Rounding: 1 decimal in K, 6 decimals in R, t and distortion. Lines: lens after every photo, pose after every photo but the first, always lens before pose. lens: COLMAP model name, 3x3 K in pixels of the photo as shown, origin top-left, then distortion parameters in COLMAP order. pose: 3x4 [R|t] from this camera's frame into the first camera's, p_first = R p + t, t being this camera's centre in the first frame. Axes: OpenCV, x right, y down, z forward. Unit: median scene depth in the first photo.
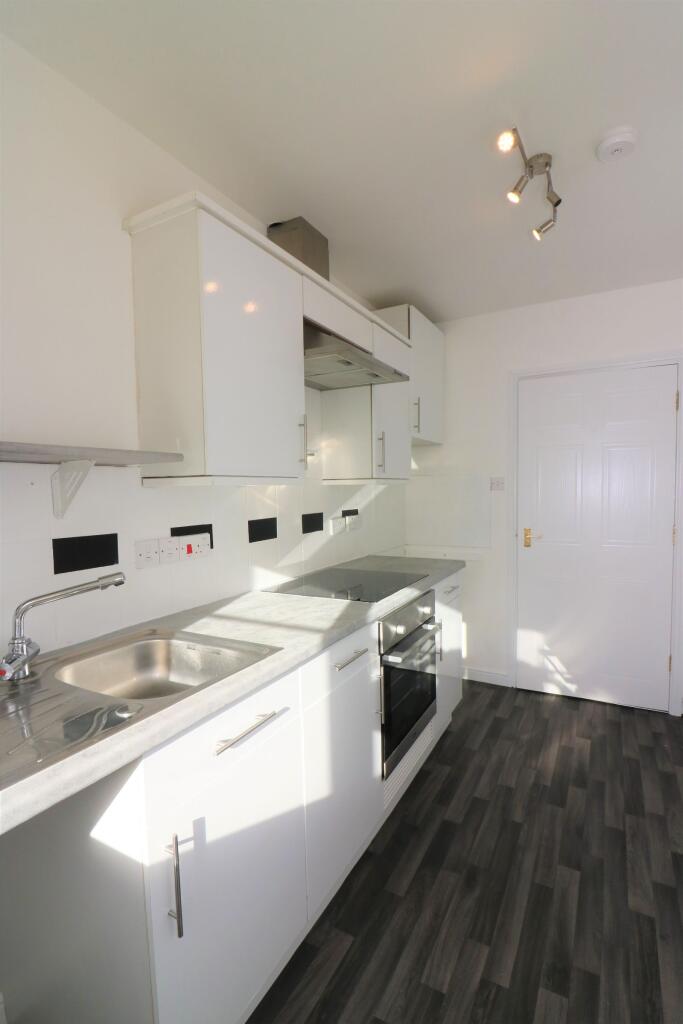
lens RADIAL K [[476.3, 0, 341.5], [0, 476.3, 512.0], [0, 0, 1]] dist [0.001684, -0.014078]
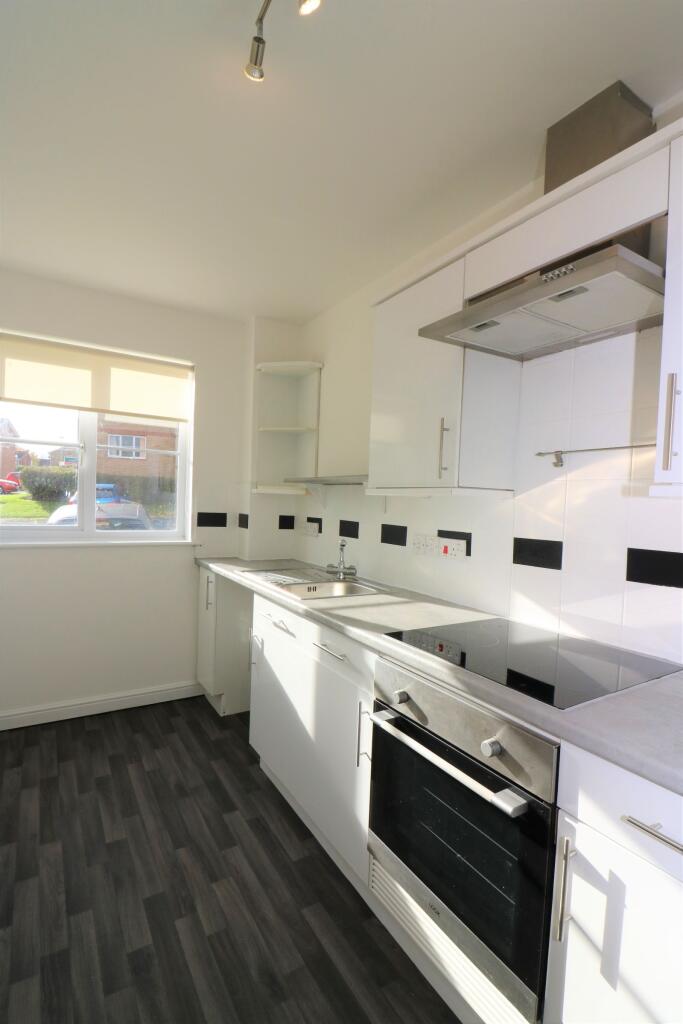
lens RADIAL K [[447.1, 0, 346.7], [0, 447.1, 600.5], [0, 0, 1]] dist [-0.025341, 0.000044]
pose [[-0.458911, 0.195939, -0.866608, 0.915205], [-0.069387, 0.964497, 0.254816, -0.078025], [0.885769, 0.177069, -0.429023, 1.636828]]
